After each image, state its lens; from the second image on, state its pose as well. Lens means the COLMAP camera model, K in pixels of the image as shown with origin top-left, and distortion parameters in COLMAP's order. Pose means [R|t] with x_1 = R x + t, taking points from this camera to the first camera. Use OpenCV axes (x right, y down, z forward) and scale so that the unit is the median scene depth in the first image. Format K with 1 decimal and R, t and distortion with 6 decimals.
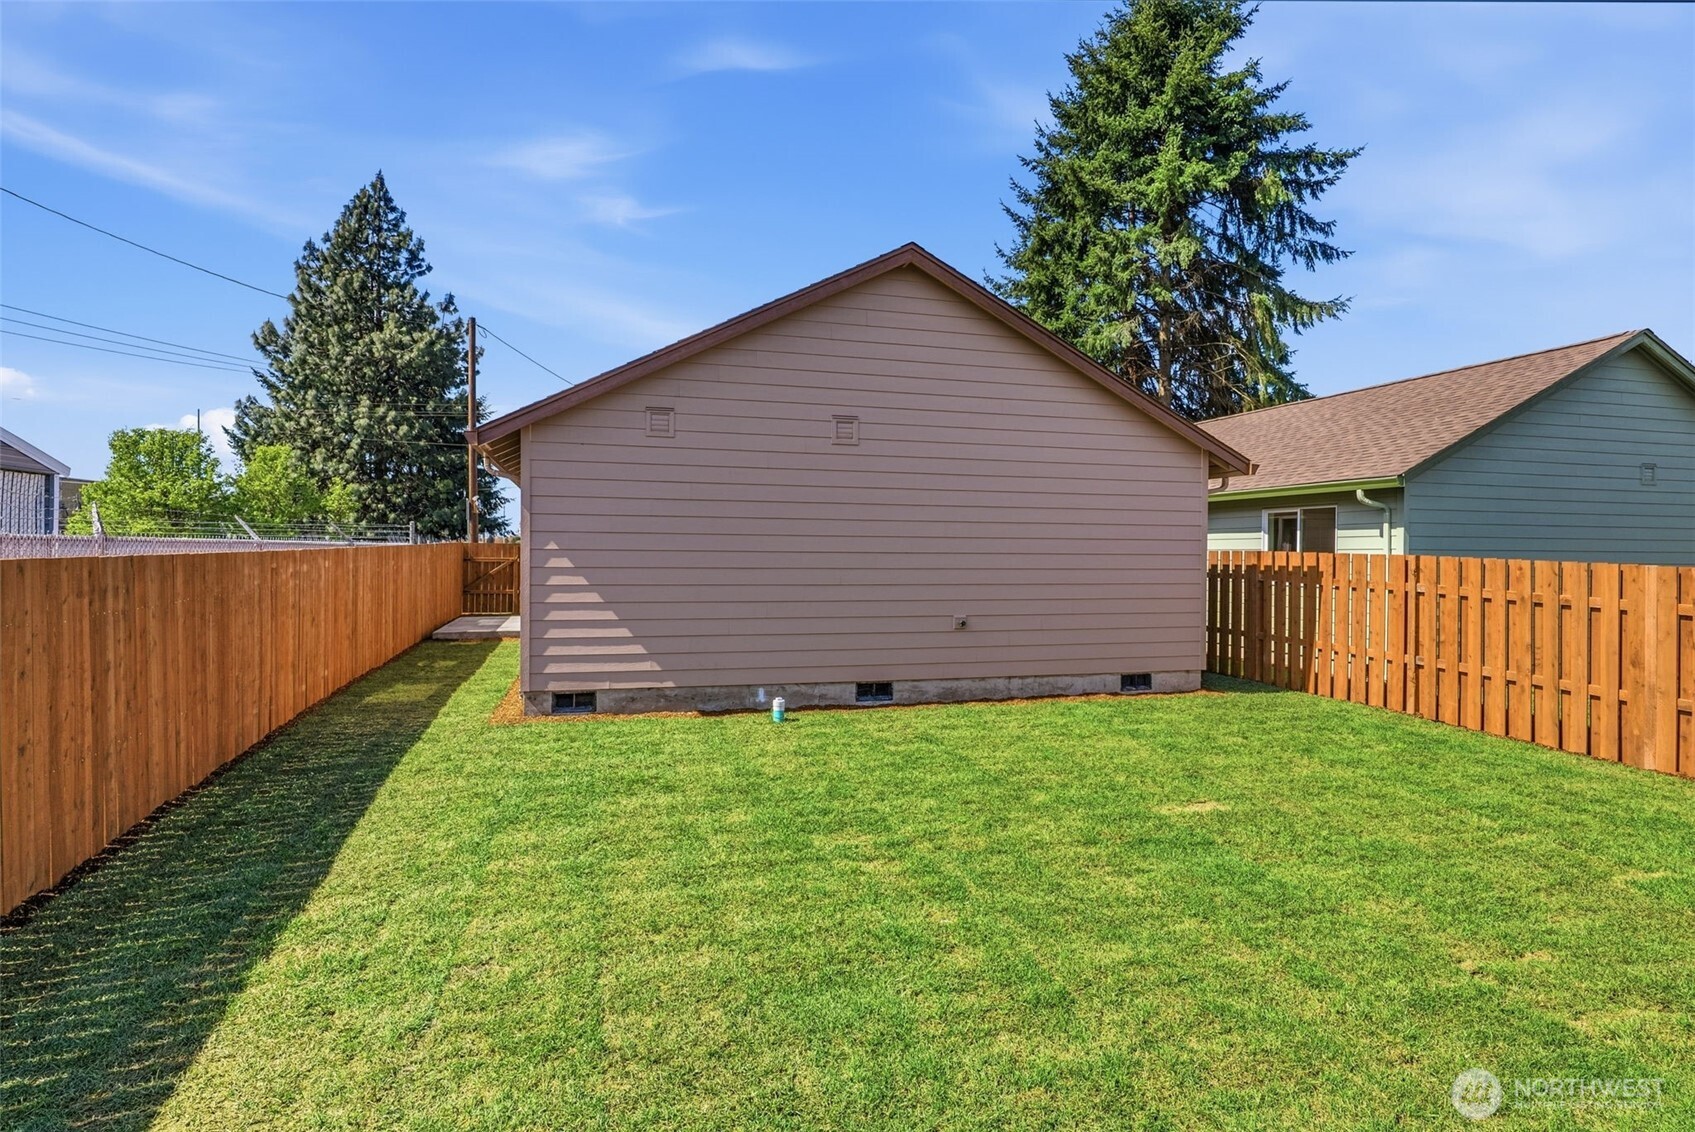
lens RADIAL K [[728.5, 0, 849.5], [0, 728.5, 570.9], [0, 0, 1]] dist [-0.008763, 0.000519]
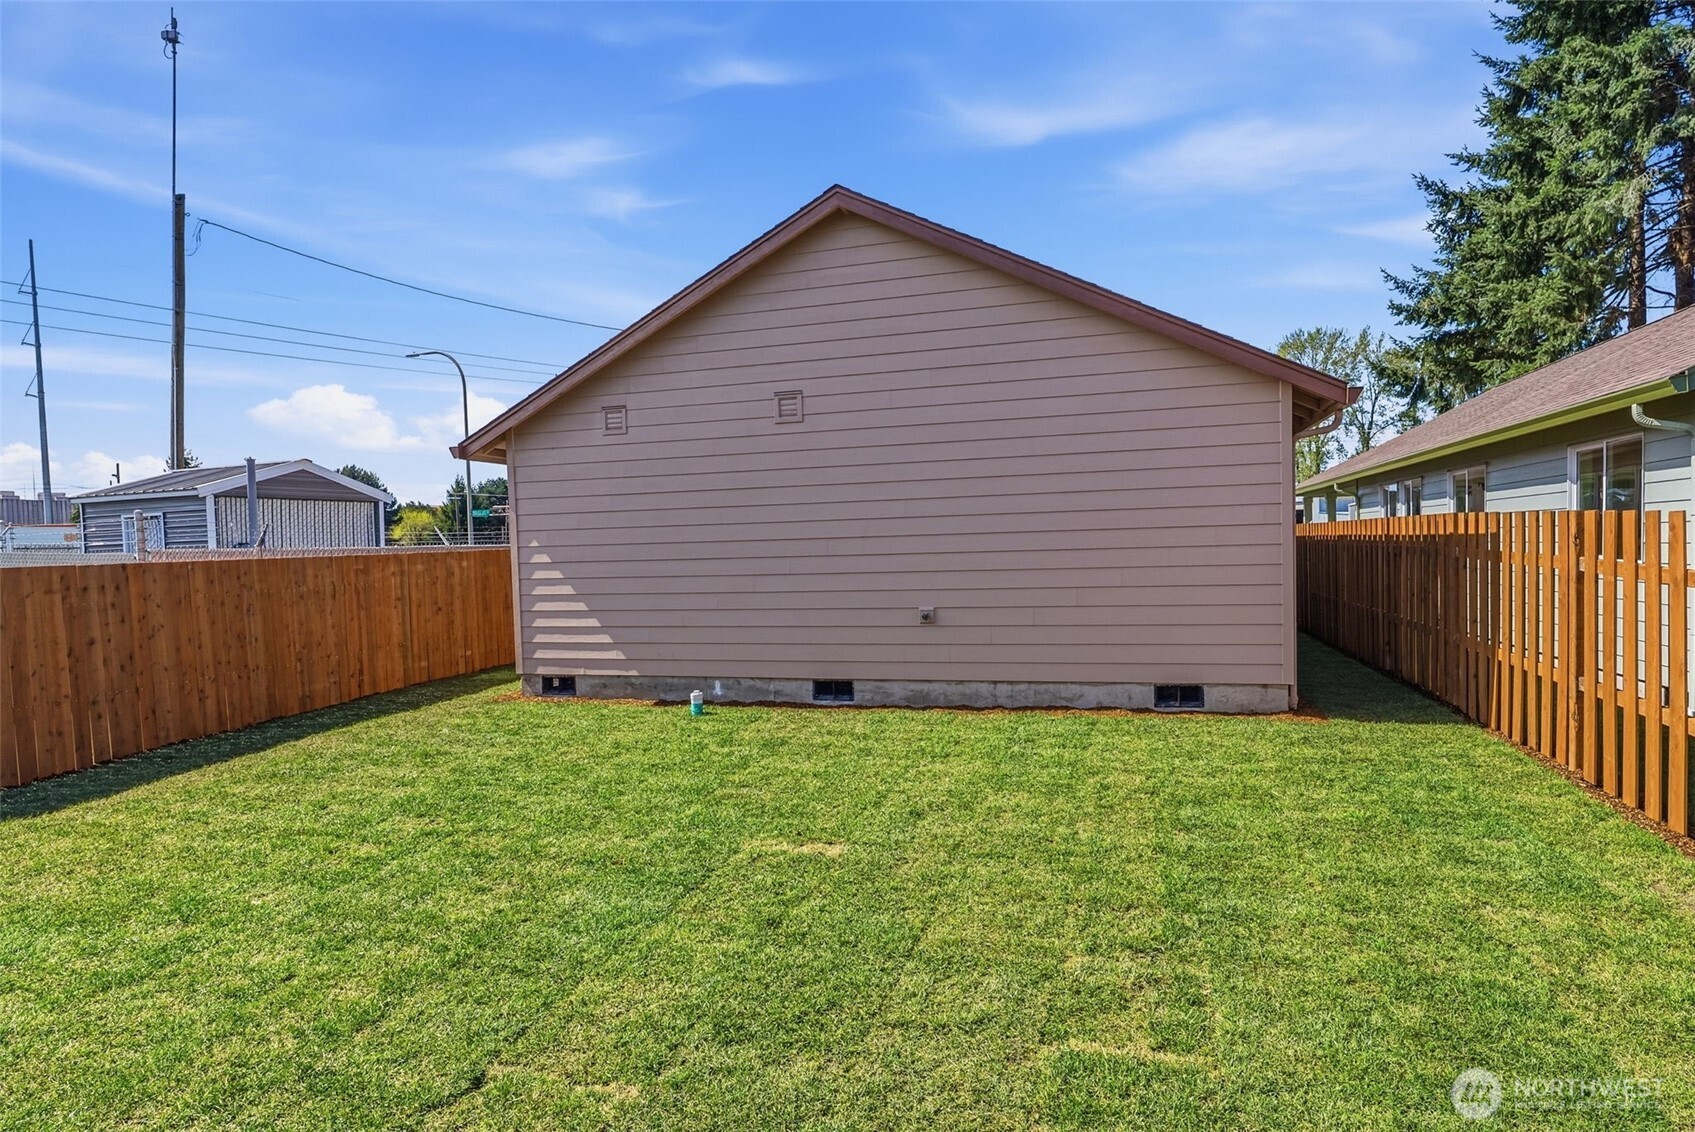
lens RADIAL K [[776.0, 0, 849.0], [0, 776.0, 583.5], [0, 0, 1]] dist [-0.008969, 0.003522]
pose [[0.895046, -0.010883, -0.445840, 0.493419], [0.024625, 0.999383, 0.025040, 0.007765], [0.445293, -0.033391, 0.894762, 0.144067]]
